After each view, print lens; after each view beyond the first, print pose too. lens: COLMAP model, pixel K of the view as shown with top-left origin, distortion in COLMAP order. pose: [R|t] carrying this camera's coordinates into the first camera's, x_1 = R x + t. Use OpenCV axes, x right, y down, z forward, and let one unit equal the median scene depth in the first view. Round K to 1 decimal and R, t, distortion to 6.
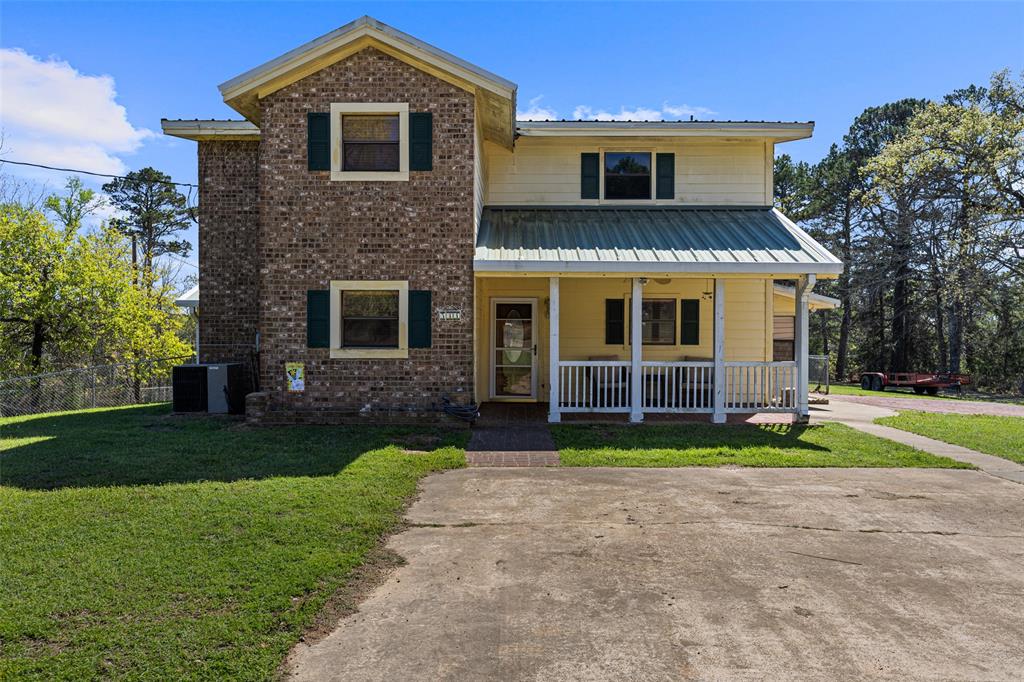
lens RADIAL K [[783.4, 0, 510.3], [0, 783.4, 335.9], [0, 0, 1]] dist [0.000275, 0.000273]
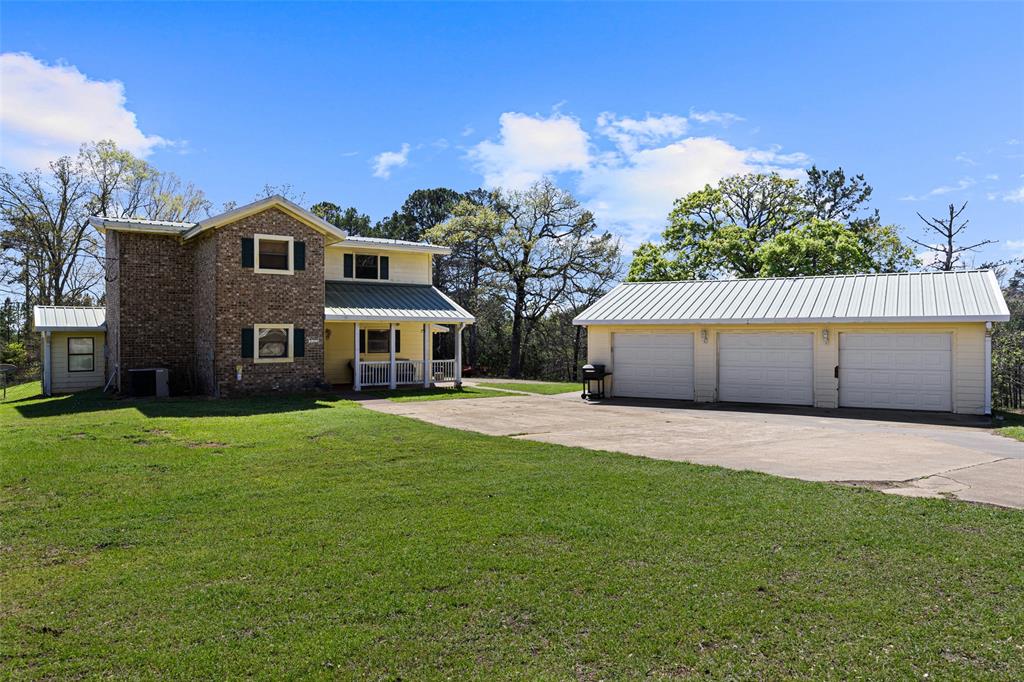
lens RADIAL K [[709.2, 0, 513.1], [0, 709.2, 338.2], [0, 0, 1]] dist [0.000806, -0.000084]
pose [[0.813996, -0.006367, 0.580835, -0.733501], [0.007302, 0.999973, 0.000729, -0.030676], [-0.580824, 0.003647, 0.814021, -0.825959]]
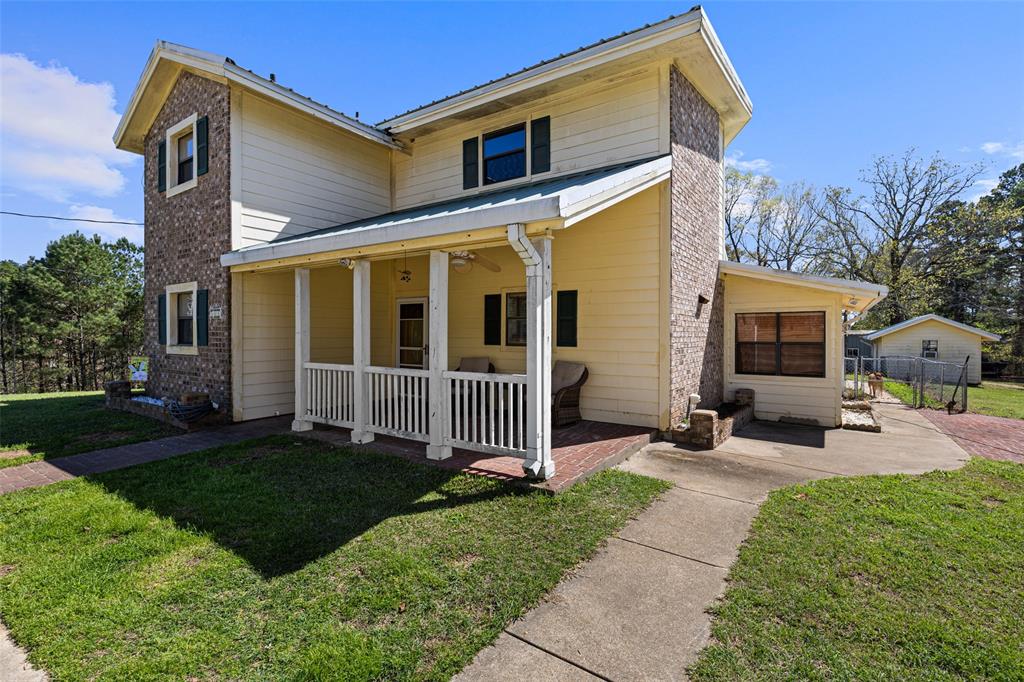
lens RADIAL K [[472.7, 0, 512.5], [0, 472.7, 334.8], [0, 0, 1]] dist [0.001809, -0.000453]
pose [[0.830931, -0.000583, -0.556375, 0.571358], [-0.005259, 0.999947, -0.008903, 0.004786], [0.556351, 0.010324, 0.830884, 0.707448]]
